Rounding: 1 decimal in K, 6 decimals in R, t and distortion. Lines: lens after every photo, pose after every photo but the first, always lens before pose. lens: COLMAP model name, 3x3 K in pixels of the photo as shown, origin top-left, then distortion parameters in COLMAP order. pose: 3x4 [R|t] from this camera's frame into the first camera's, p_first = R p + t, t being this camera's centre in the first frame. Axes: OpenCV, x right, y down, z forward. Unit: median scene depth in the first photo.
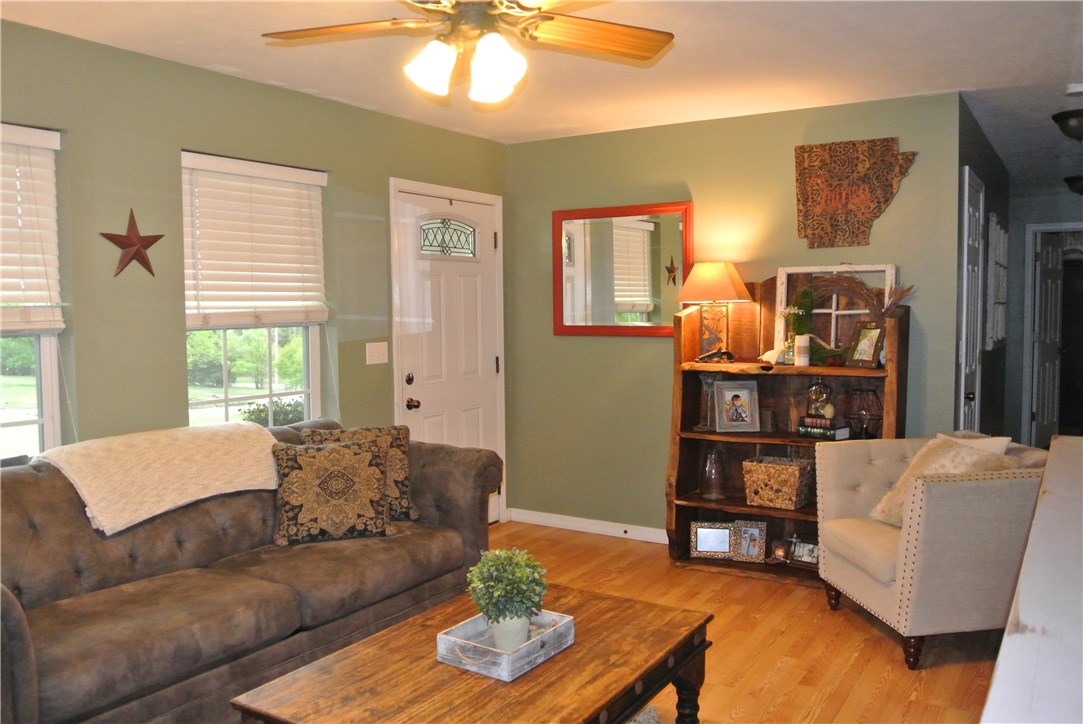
lens RADIAL K [[880.2, 0, 541.5], [0, 880.2, 362.0], [0, 0, 1]] dist [-0.066541, 0.008514]
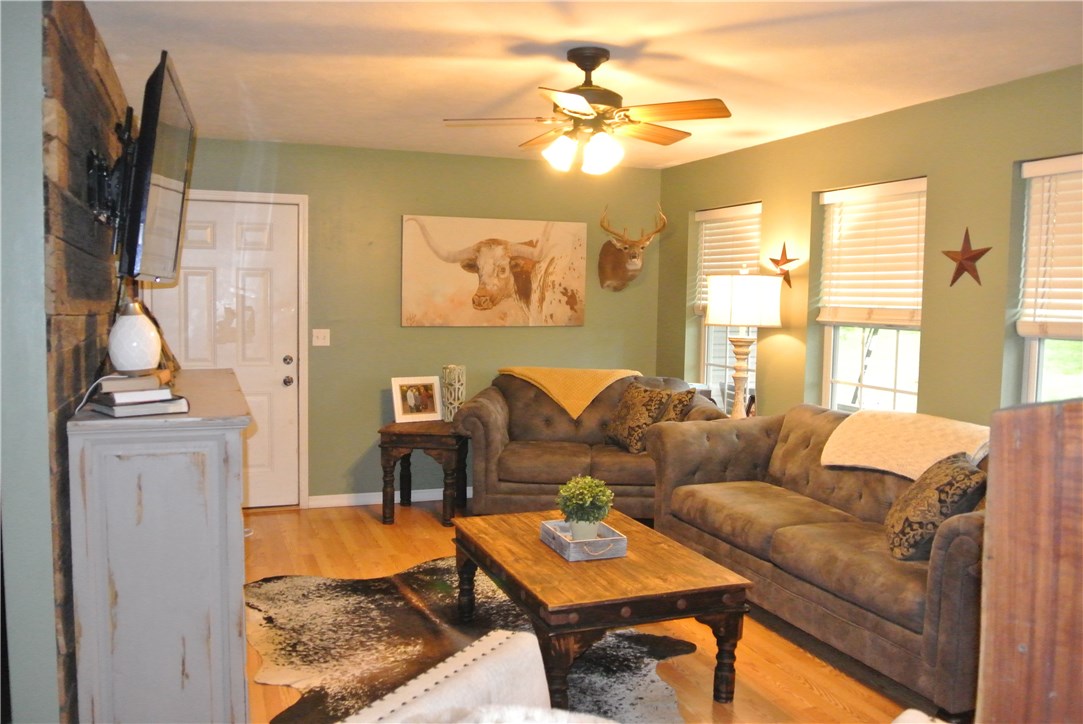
lens RADIAL K [[874.3, 0, 541.5], [0, 874.3, 362.0], [0, 0, 1]] dist [-0.069178, 0.001998]
pose [[-0.593642, 0.055632, -0.802804, 0.937161], [-0.068778, 0.990450, 0.119494, -0.112661], [0.801785, 0.126151, -0.584147, 1.441476]]
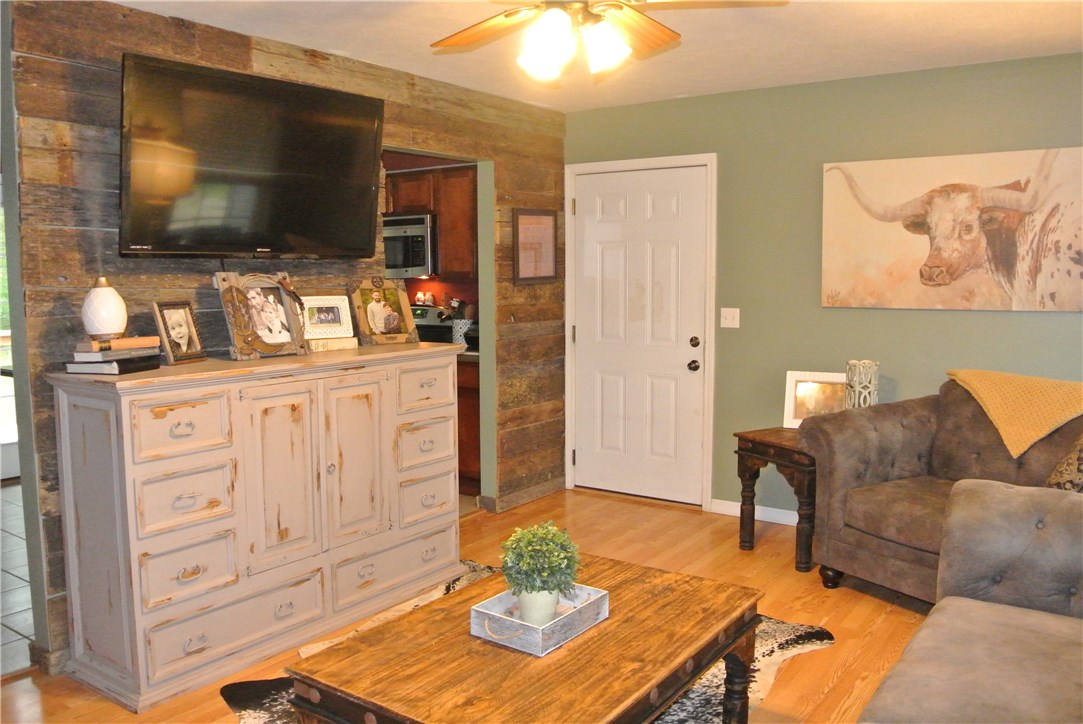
lens RADIAL K [[880.2, 0, 541.5], [0, 880.2, 362.0], [0, 0, 1]] dist [-0.066541, 0.008514]
pose [[-0.998871, 0.004392, 0.047308, -0.072282], [0.012477, 0.985019, 0.171995, -0.111378], [-0.045844, 0.172391, -0.983961, 1.593096]]
